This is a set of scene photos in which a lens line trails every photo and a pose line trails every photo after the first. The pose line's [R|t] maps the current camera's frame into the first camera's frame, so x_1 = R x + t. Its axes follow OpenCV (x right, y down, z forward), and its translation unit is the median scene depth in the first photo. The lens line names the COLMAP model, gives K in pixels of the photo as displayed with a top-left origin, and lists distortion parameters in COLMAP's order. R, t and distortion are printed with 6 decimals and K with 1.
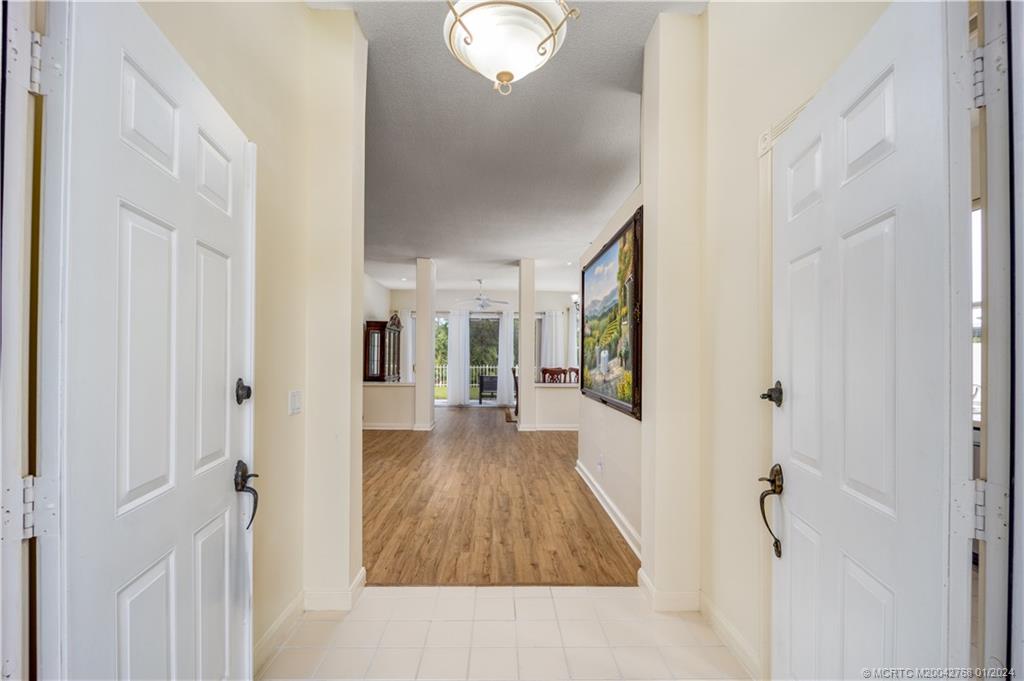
lens RADIAL K [[419.3, 0, 508.2], [0, 419.3, 357.7], [0, 0, 1]] dist [-0.011928, -0.000226]
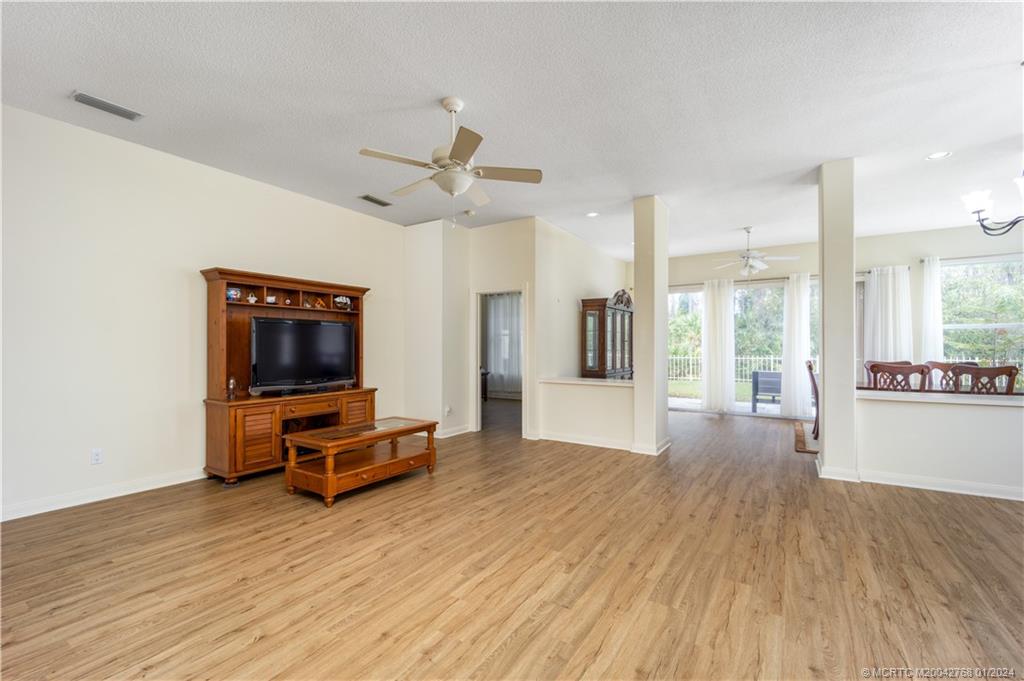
lens RADIAL K [[419.3, 0, 518.1], [0, 419.3, 344.8], [0, 0, 1]] dist [-0.011928, -0.000226]
pose [[0.823295, -0.008898, -0.567544, 0.008694], [0.006535, 0.999959, -0.006199, 0.001043], [0.567576, 0.001395, 0.823320, 0.285908]]
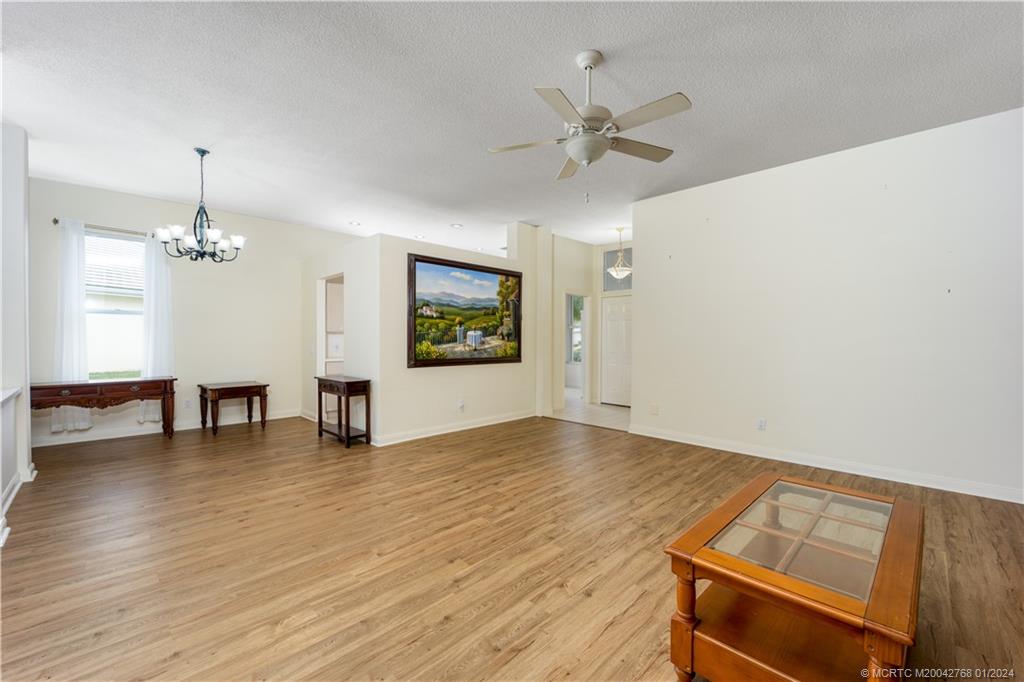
lens RADIAL K [[419.3, 0, 515.2], [0, 419.3, 340.7], [0, 0, 1]] dist [-0.011928, -0.000226]
pose [[-0.687749, -0.016487, 0.725762, -0.410837], [-0.009474, 0.999861, 0.013736, -0.001260], [-0.725887, 0.002571, -0.687809, 0.779724]]
